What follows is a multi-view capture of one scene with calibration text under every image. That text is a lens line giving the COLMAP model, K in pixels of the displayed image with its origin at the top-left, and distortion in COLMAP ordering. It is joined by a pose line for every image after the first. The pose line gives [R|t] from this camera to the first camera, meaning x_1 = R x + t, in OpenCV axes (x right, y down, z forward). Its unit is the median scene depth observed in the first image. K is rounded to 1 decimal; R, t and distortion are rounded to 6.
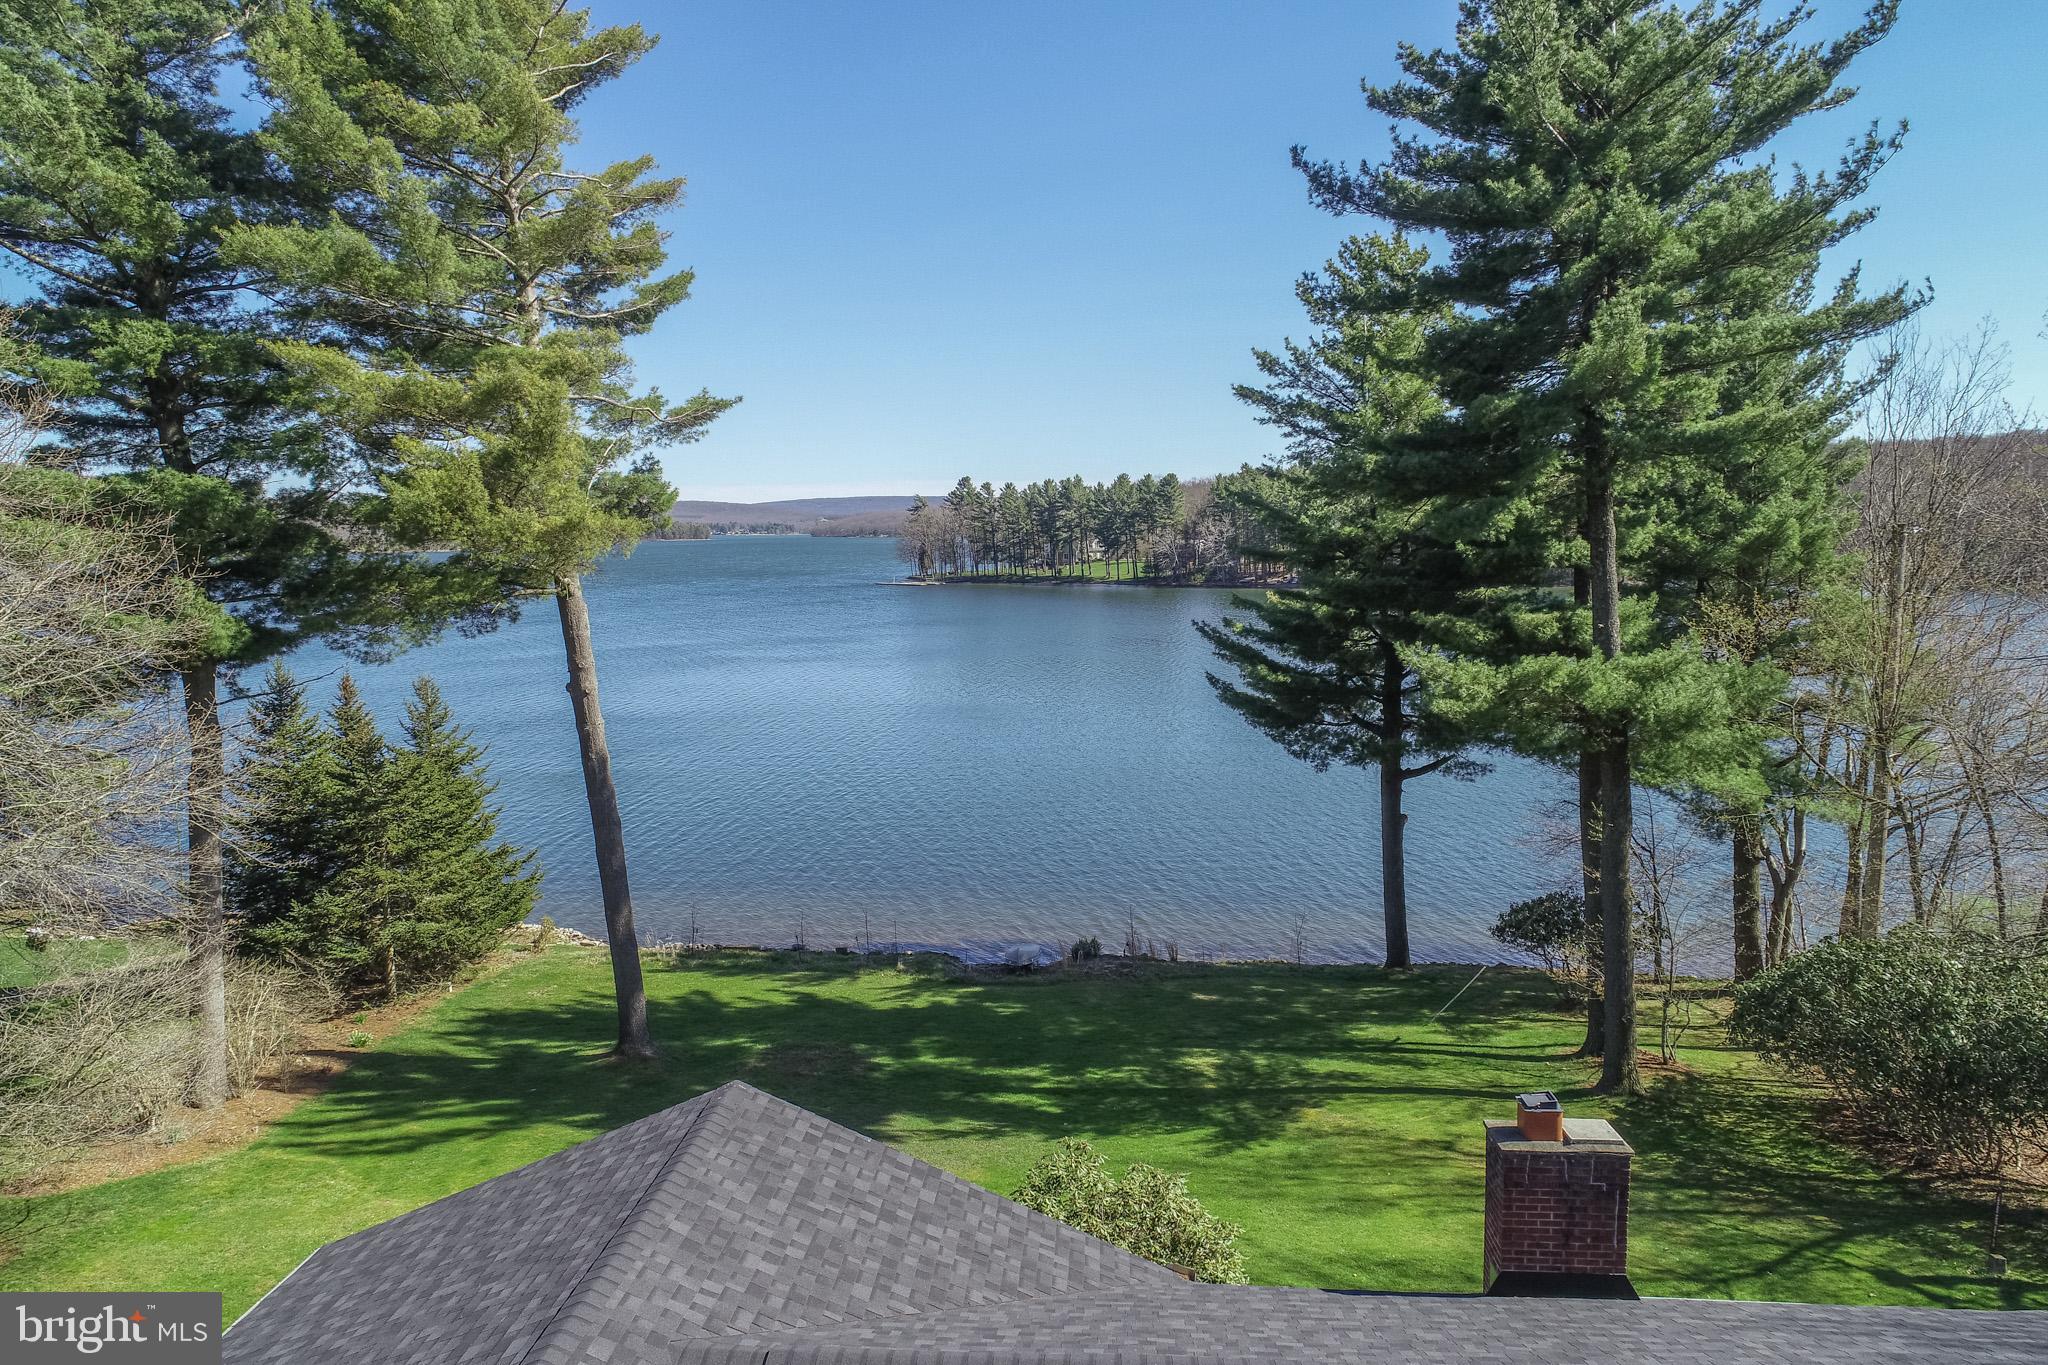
lens RADIAL K [[1365.6, 0, 1019.8], [0, 1365.6, 686.4], [0, 0, 1]] dist [-0.002508, -0.000730]
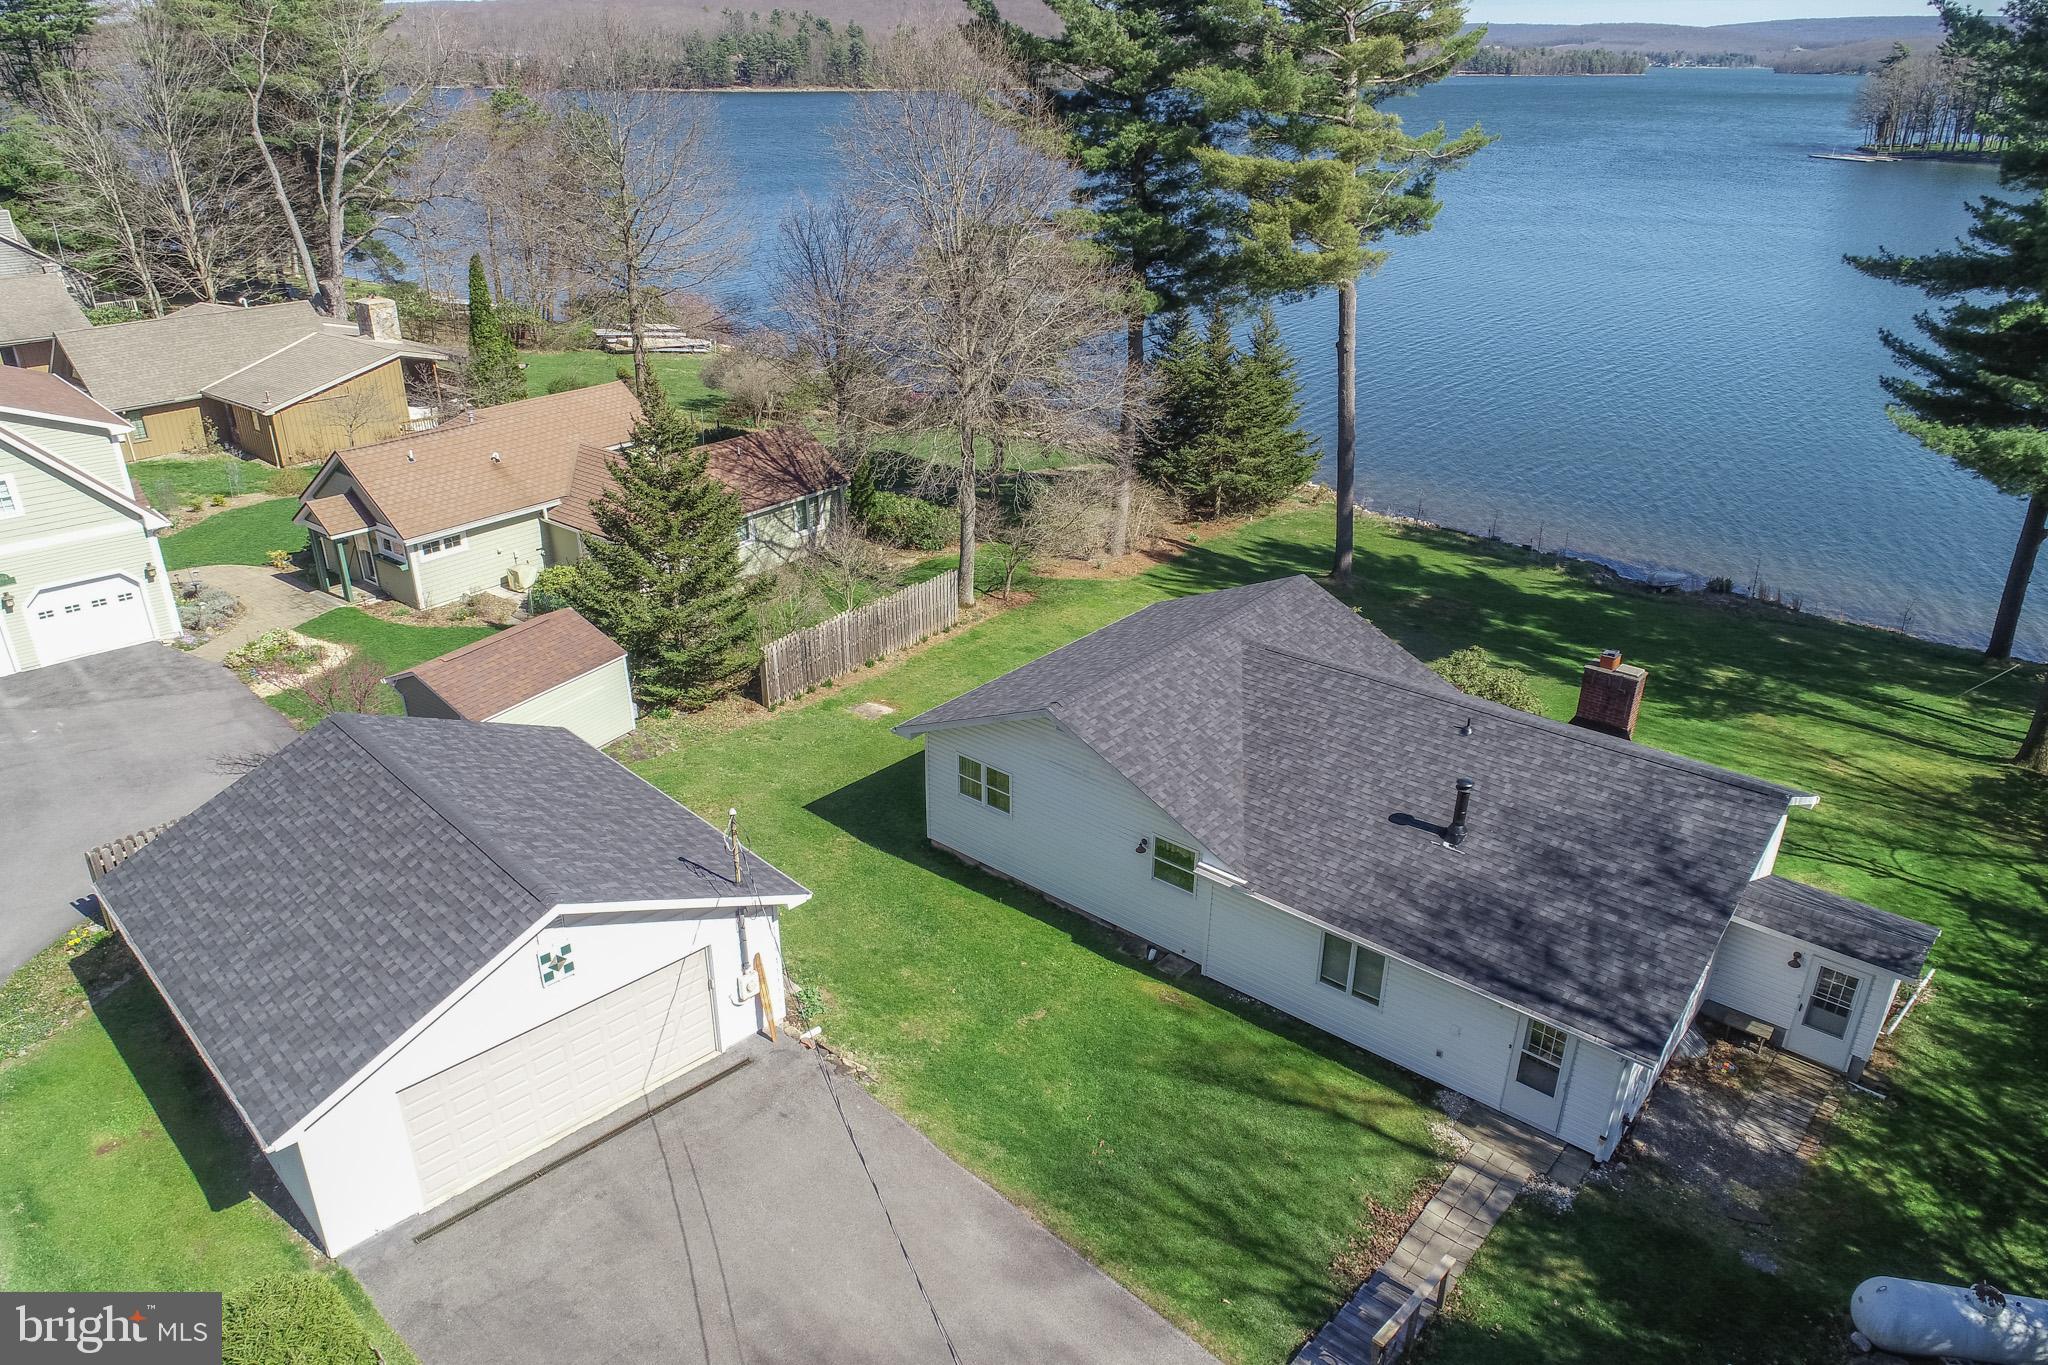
lens RADIAL K [[1364.4, 0, 1019.0], [0, 1364.4, 691.1], [0, 0, 1]] dist [-0.001668, -0.000334]
pose [[0.813404, 0.257541, -0.521581, 0.270501], [-0.078946, 0.937229, 0.339660, -0.120311], [0.576317, -0.235104, 0.782678, -0.491984]]
